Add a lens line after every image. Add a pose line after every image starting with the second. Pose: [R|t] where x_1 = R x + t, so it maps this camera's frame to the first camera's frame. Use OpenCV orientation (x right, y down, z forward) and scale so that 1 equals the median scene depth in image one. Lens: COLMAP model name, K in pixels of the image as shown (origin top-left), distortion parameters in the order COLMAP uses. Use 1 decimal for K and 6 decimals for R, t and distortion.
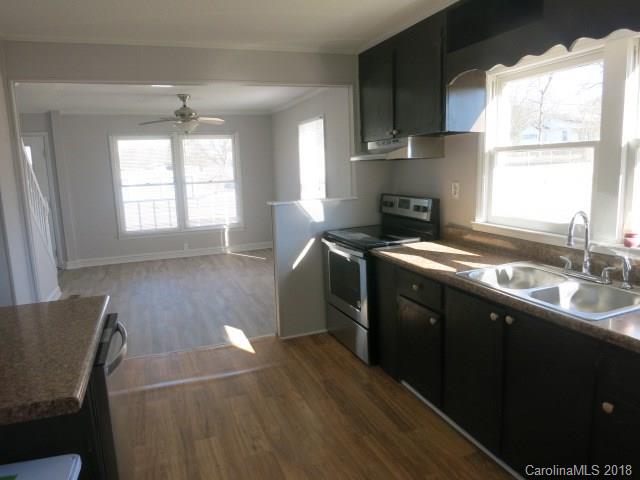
lens RADIAL K [[456.1, 0, 320.6], [0, 456.1, 241.2], [0, 0, 1]] dist [-0.049605, 0.000083]
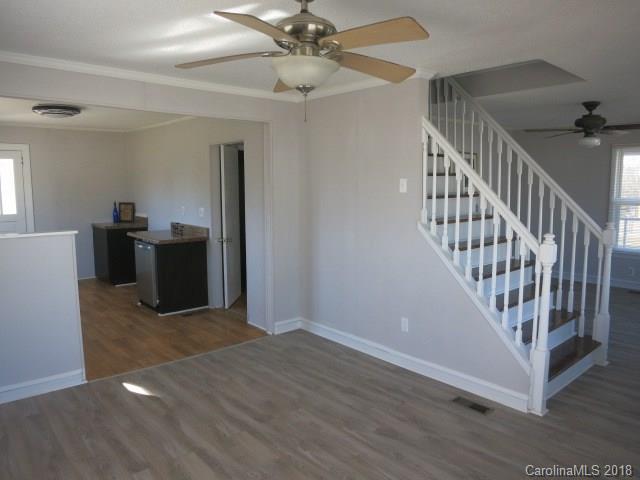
lens RADIAL K [[456.1, 0, 321.0], [0, 456.1, 238.3], [0, 0, 1]] dist [-0.049605, 0.000083]
pose [[-0.937314, 0.077782, -0.339695, -0.150281], [-0.023677, 0.958306, 0.284761, -0.192005], [0.347681, 0.274954, -0.896392, 1.115262]]
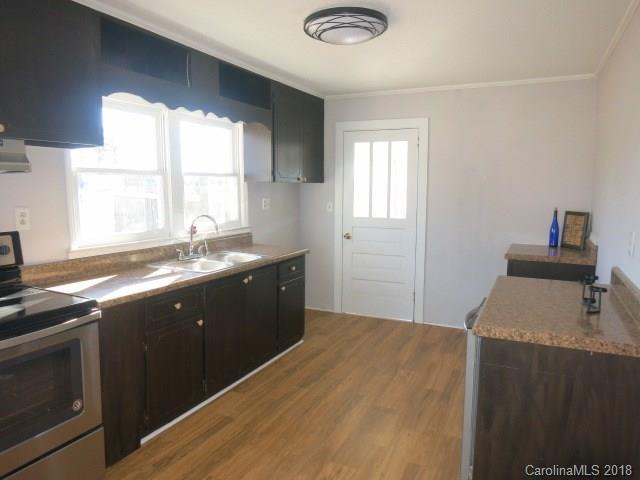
lens RADIAL K [[456.1, 0, 319.8], [0, 456.1, 244.2], [0, 0, 1]] dist [-0.049605, 0.000083]
pose [[-0.684424, -0.054373, 0.727054, -0.284767], [0.141880, 0.968218, 0.205969, -0.074915], [-0.715146, 0.244124, -0.654958, 0.558065]]
